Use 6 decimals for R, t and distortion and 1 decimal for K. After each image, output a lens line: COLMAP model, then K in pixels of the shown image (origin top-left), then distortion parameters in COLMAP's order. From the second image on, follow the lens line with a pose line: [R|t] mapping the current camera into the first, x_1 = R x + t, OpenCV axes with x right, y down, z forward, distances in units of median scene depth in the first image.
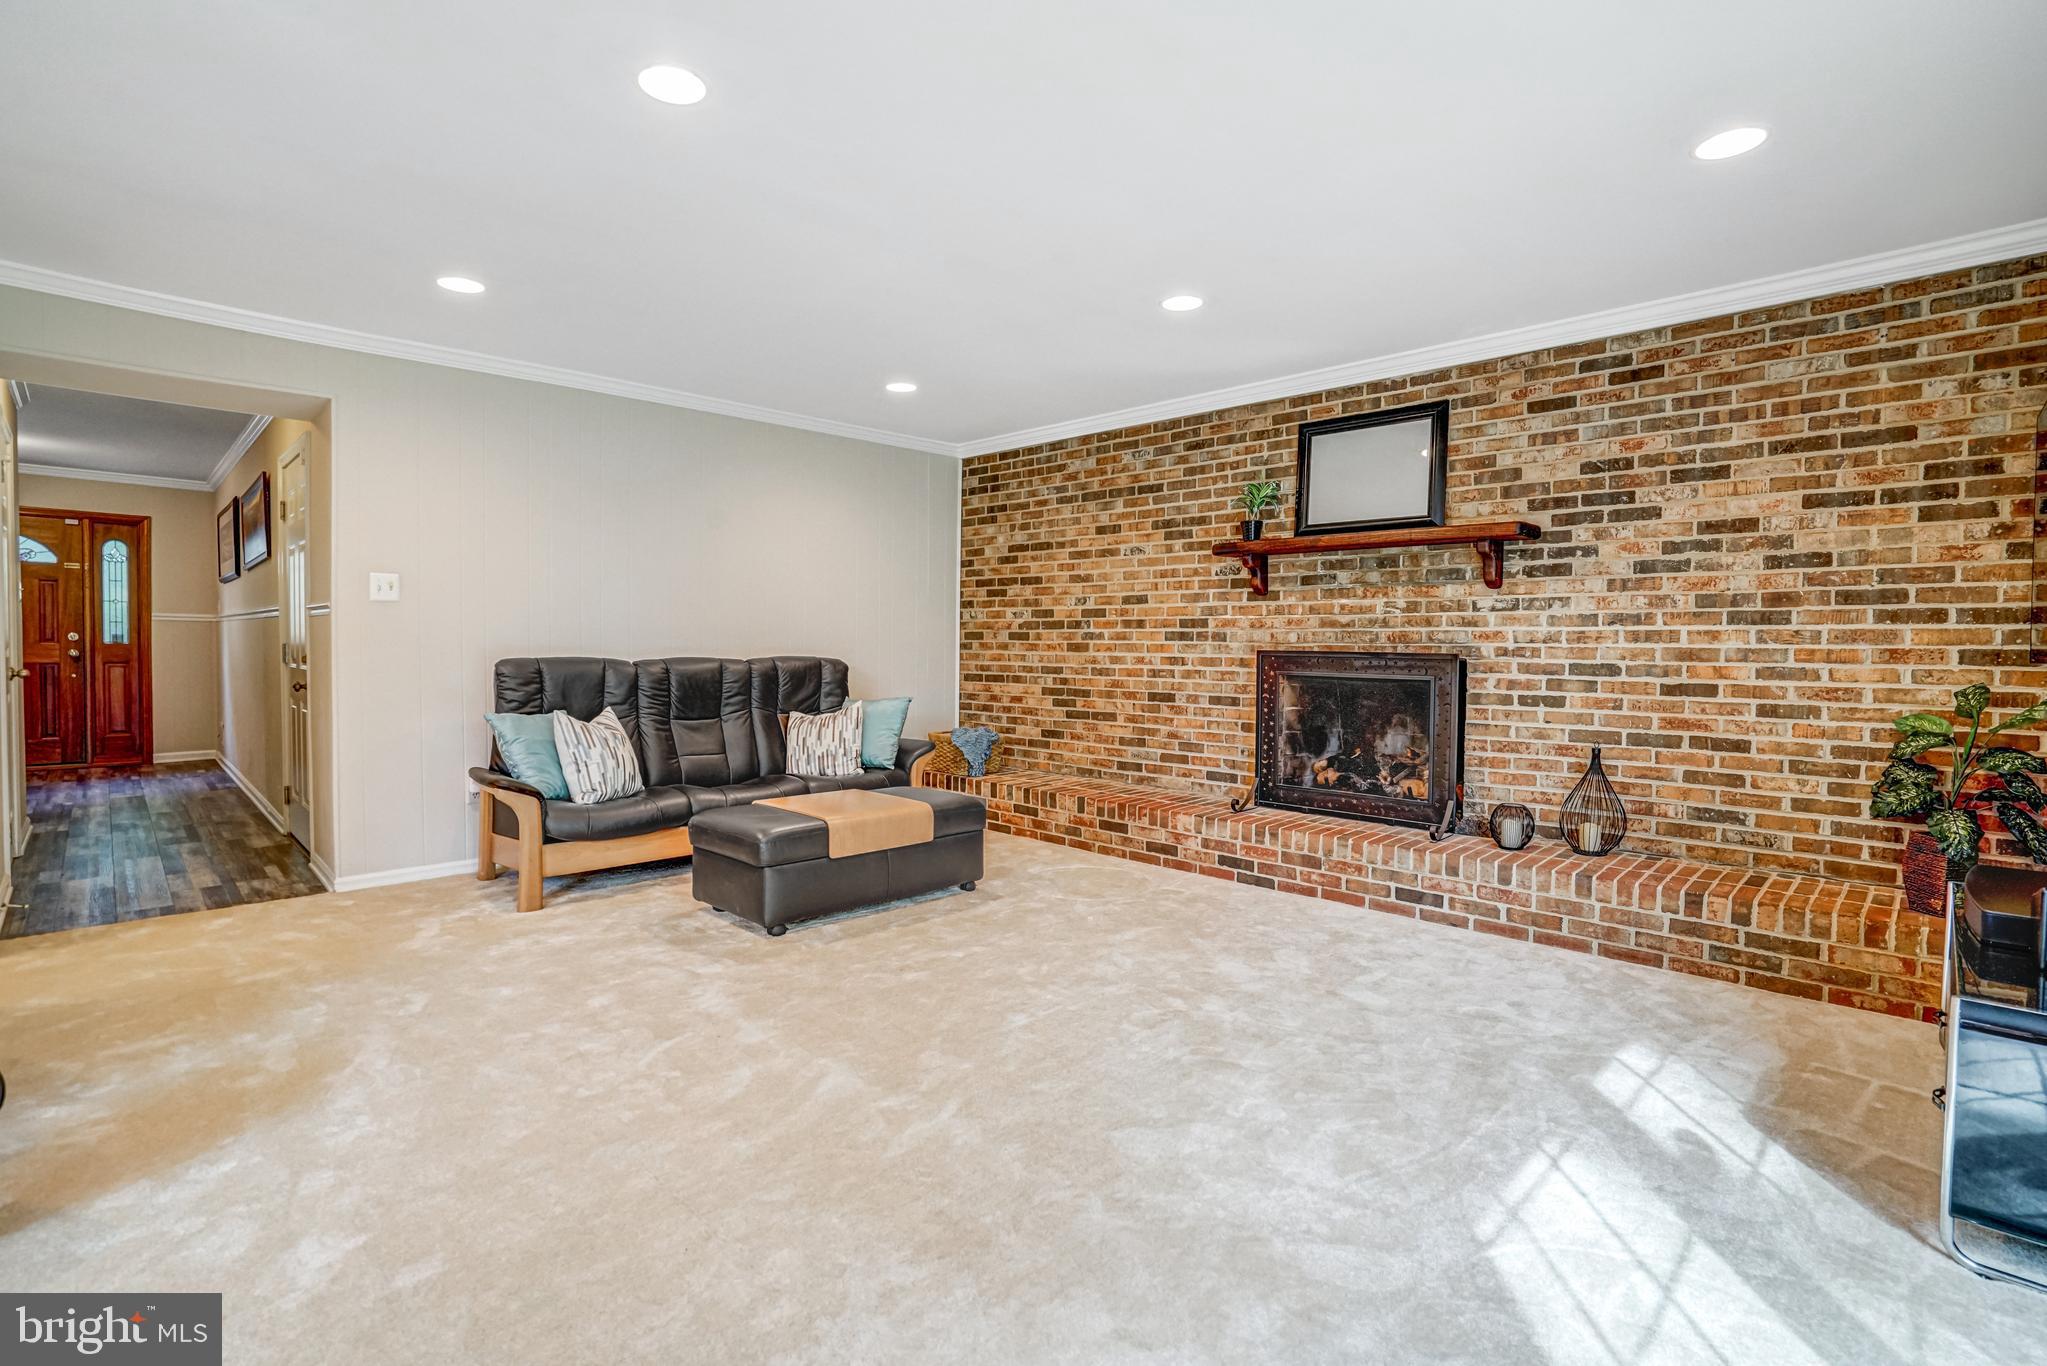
lens RADIAL K [[991.1, 0, 957.5], [0, 991.1, 677.1], [0, 0, 1]] dist [-0.017647, 0.008672]
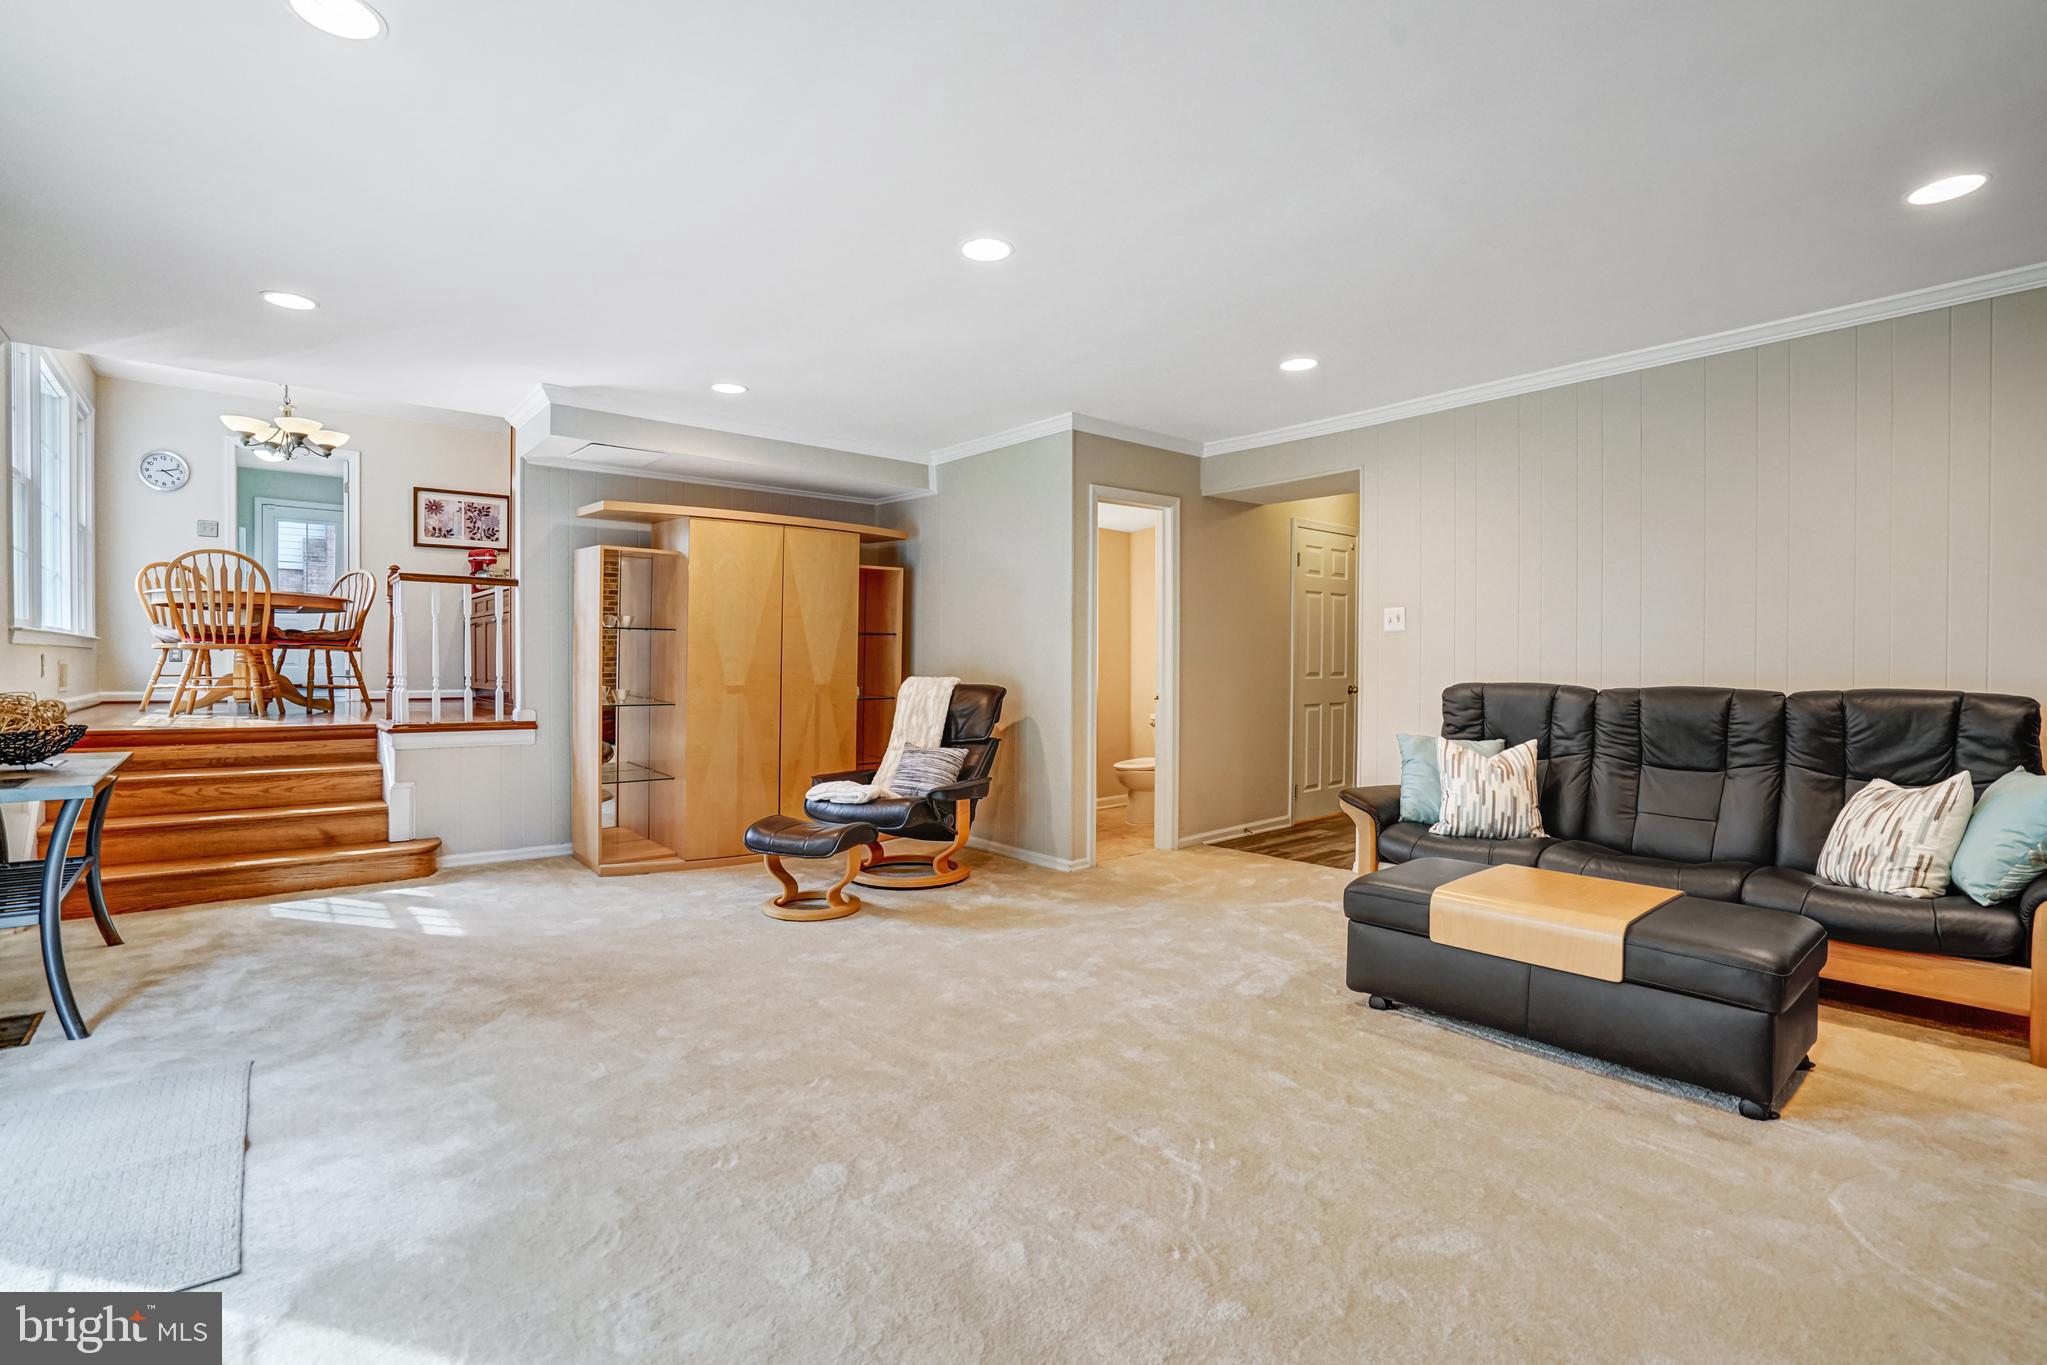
lens RADIAL K [[991.1, 0, 1026.6], [0, 991.1, 677.5], [0, 0, 1]] dist [-0.017647, 0.008672]
pose [[-0.071921, 0.001137, -0.997410, 0.400641], [-0.036719, 0.999318, 0.003786, -0.008303], [0.996734, 0.036896, -0.071830, 0.442006]]
